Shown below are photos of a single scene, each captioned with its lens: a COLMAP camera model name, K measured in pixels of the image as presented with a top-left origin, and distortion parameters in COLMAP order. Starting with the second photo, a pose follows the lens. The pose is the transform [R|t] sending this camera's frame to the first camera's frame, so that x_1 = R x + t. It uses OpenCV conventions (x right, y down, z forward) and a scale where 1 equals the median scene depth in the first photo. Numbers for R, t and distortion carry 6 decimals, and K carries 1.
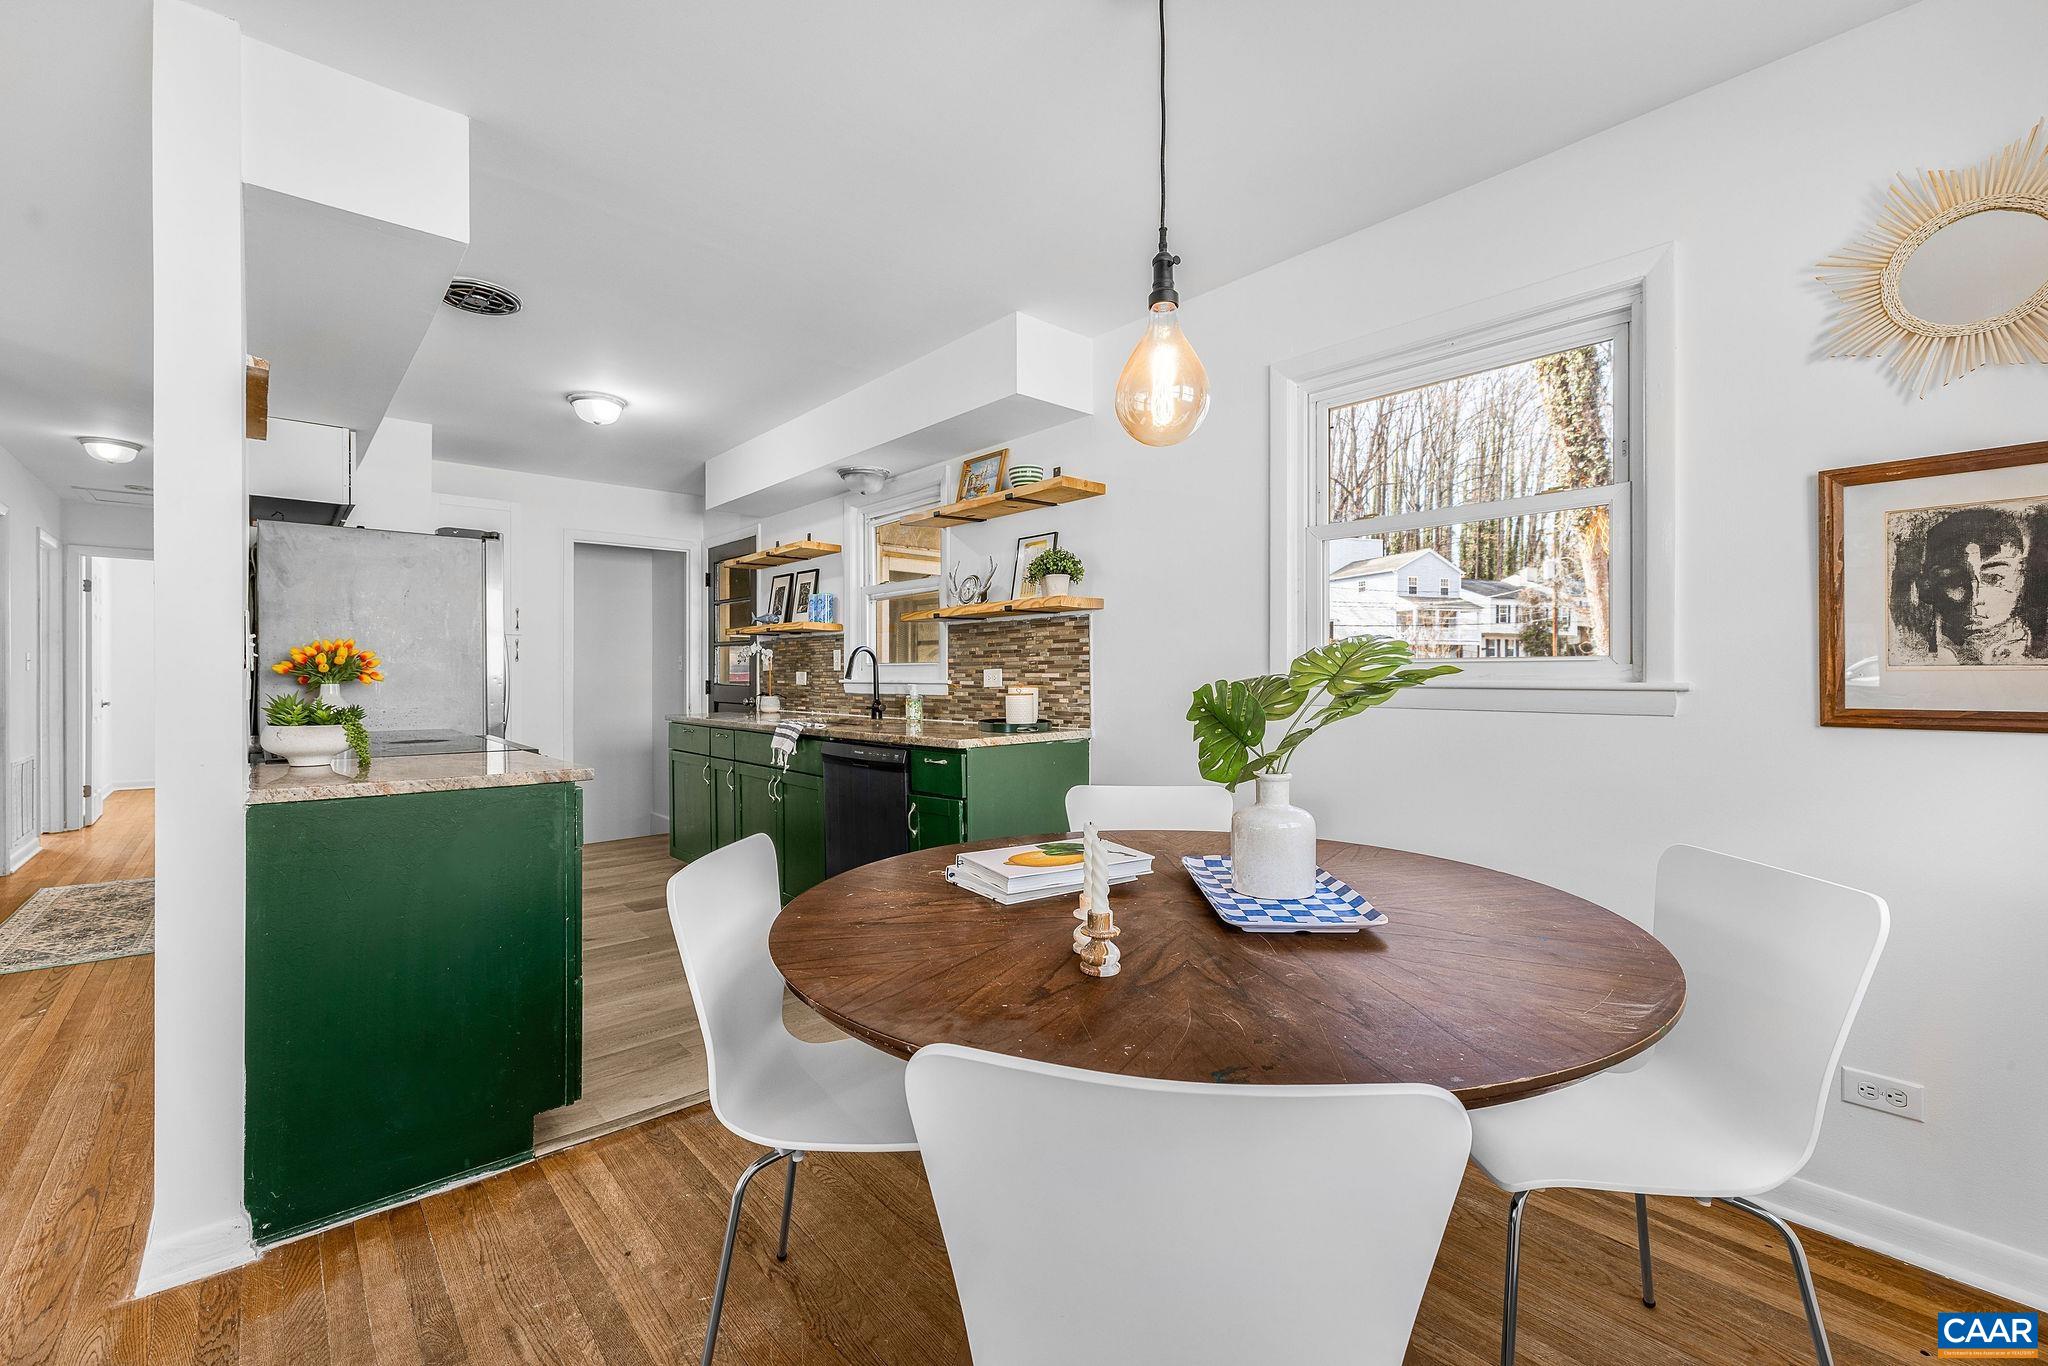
lens RADIAL K [[860.2, 0, 1026.7], [0, 860.2, 673.5], [0, 0, 1]] dist [-0.000758, 0.000091]
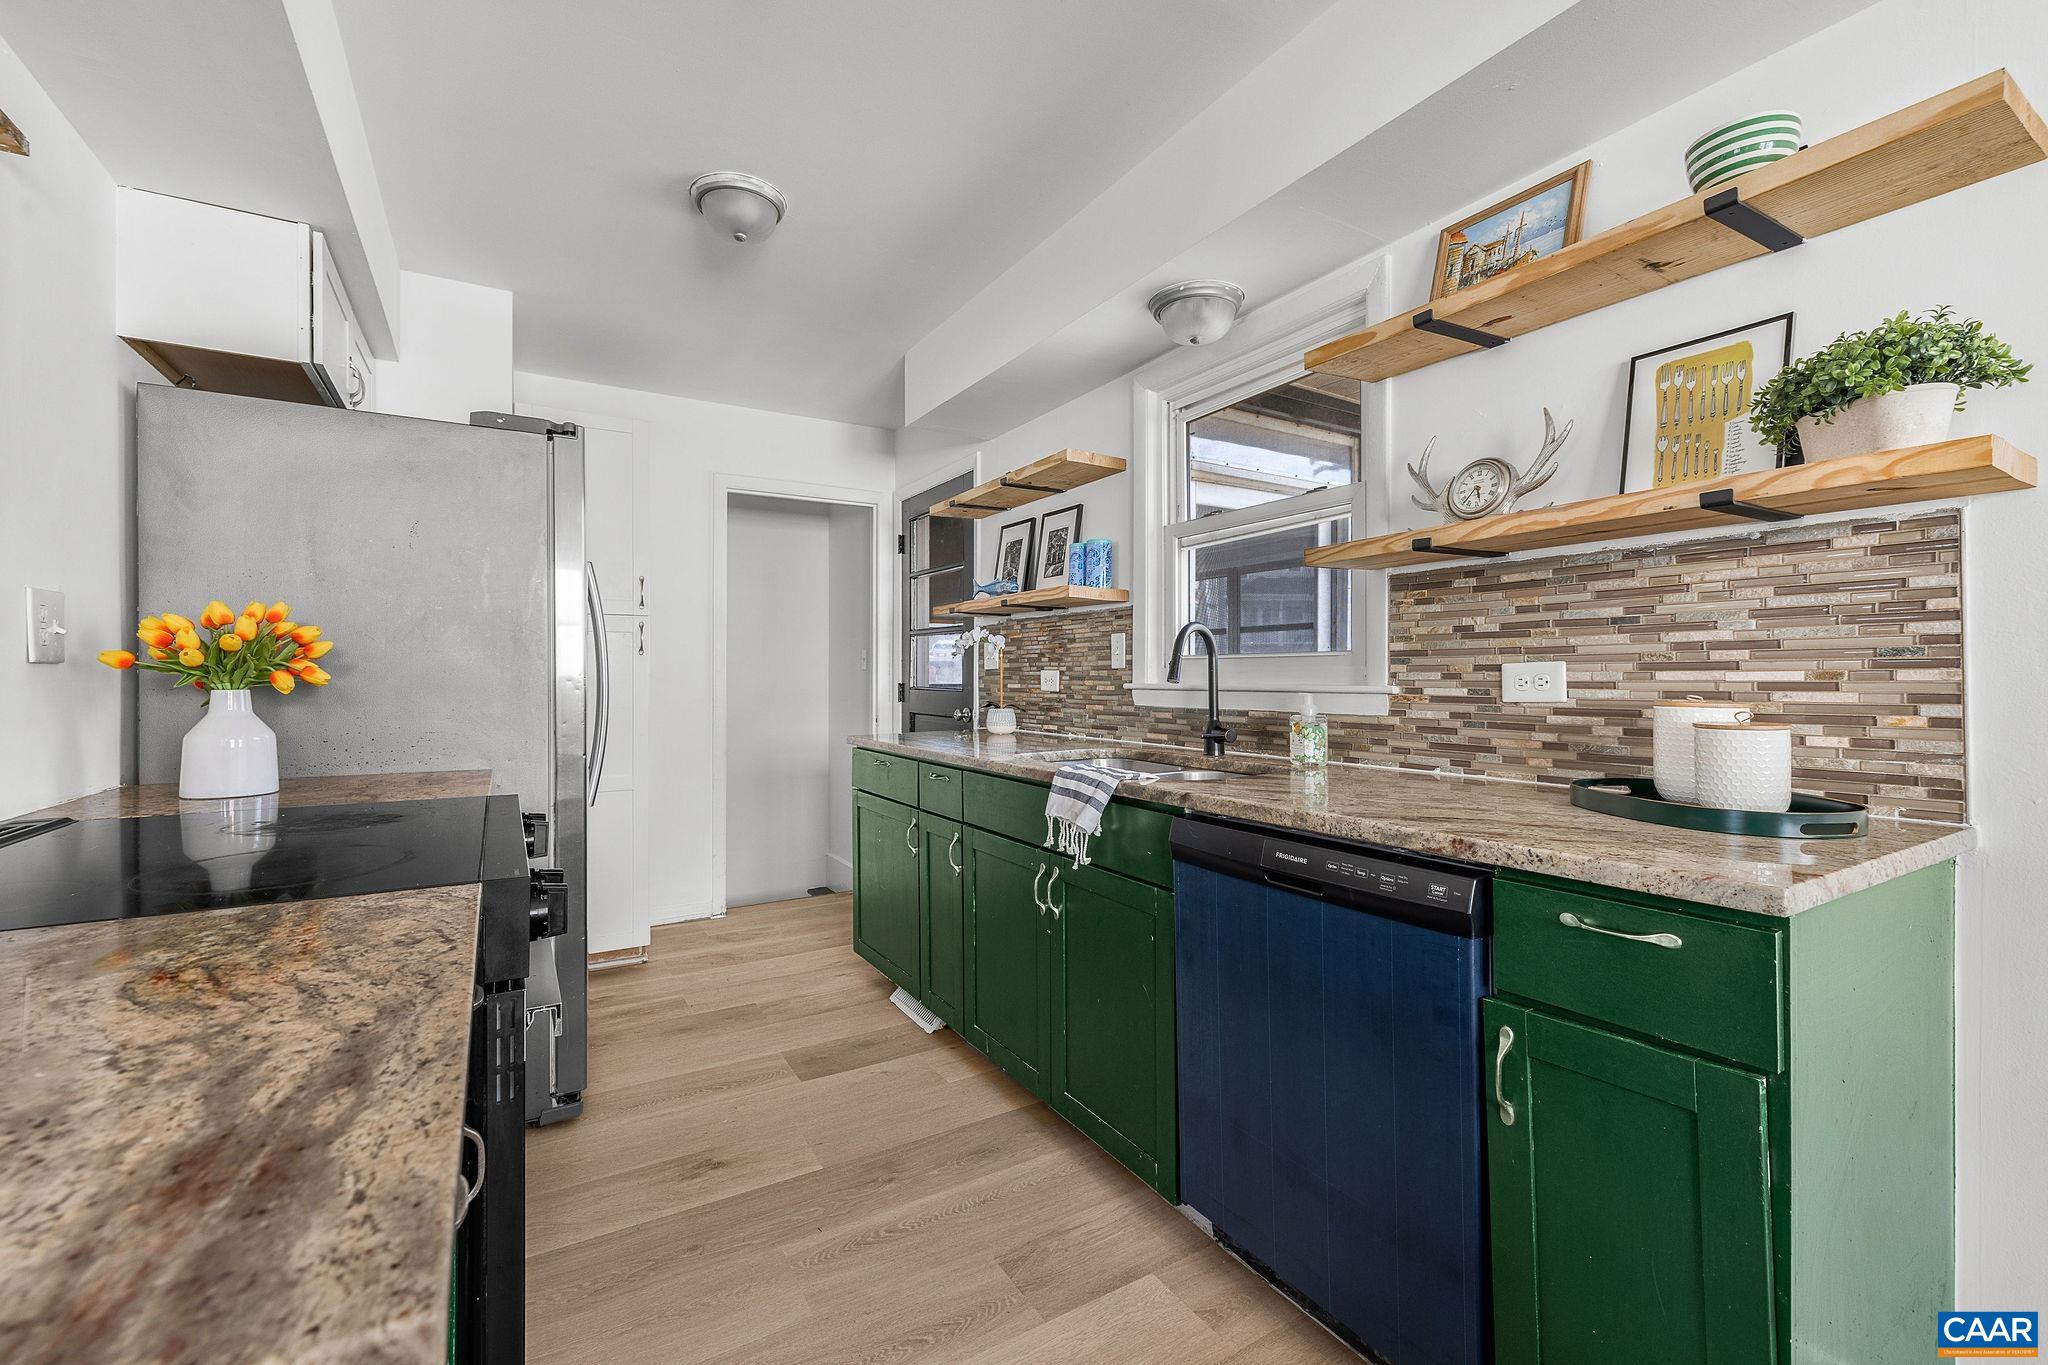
lens RADIAL K [[852.7, 0, 1024.0], [0, 852.7, 682.5], [0, 0, 1]] dist [0.008236, 0.000243]
pose [[0.982889, 0.003794, -0.184162, -0.214980], [-0.002273, 0.999962, 0.008472, 0.002190], [0.184187, -0.007908, 0.982859, 0.492689]]
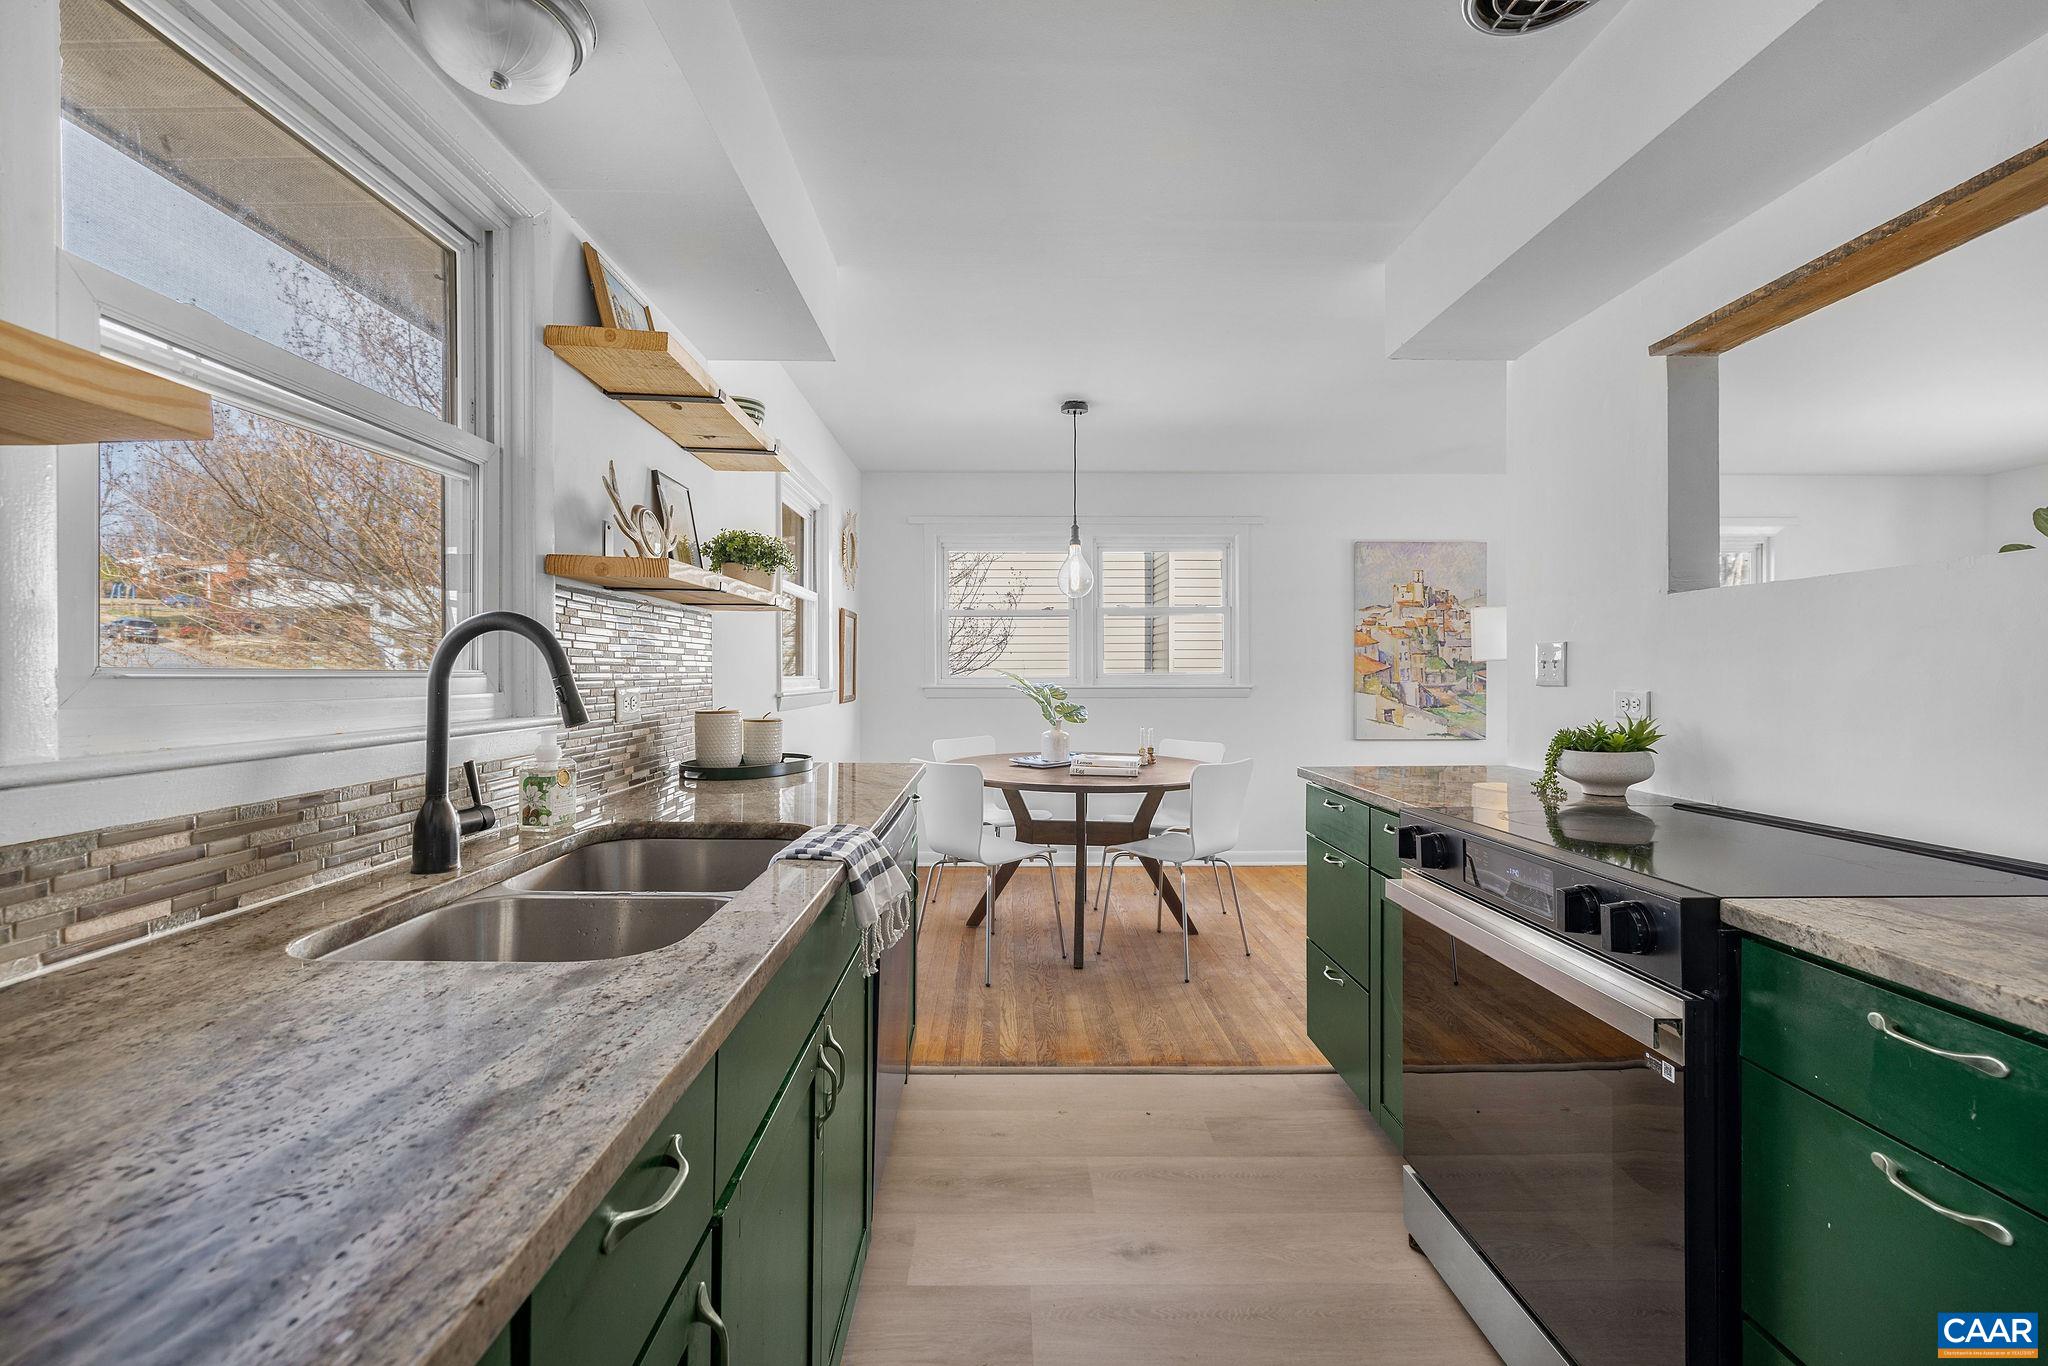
lens RADIAL K [[852.7, 0, 1024.0], [0, 852.7, 683.0], [0, 0, 1]] dist [0.008236, 0.000243]
pose [[-0.762415, -0.005992, 0.647061, -0.555948], [-0.002057, 0.999975, 0.006836, -0.011772], [-0.647085, 0.003881, -0.762408, 1.209416]]
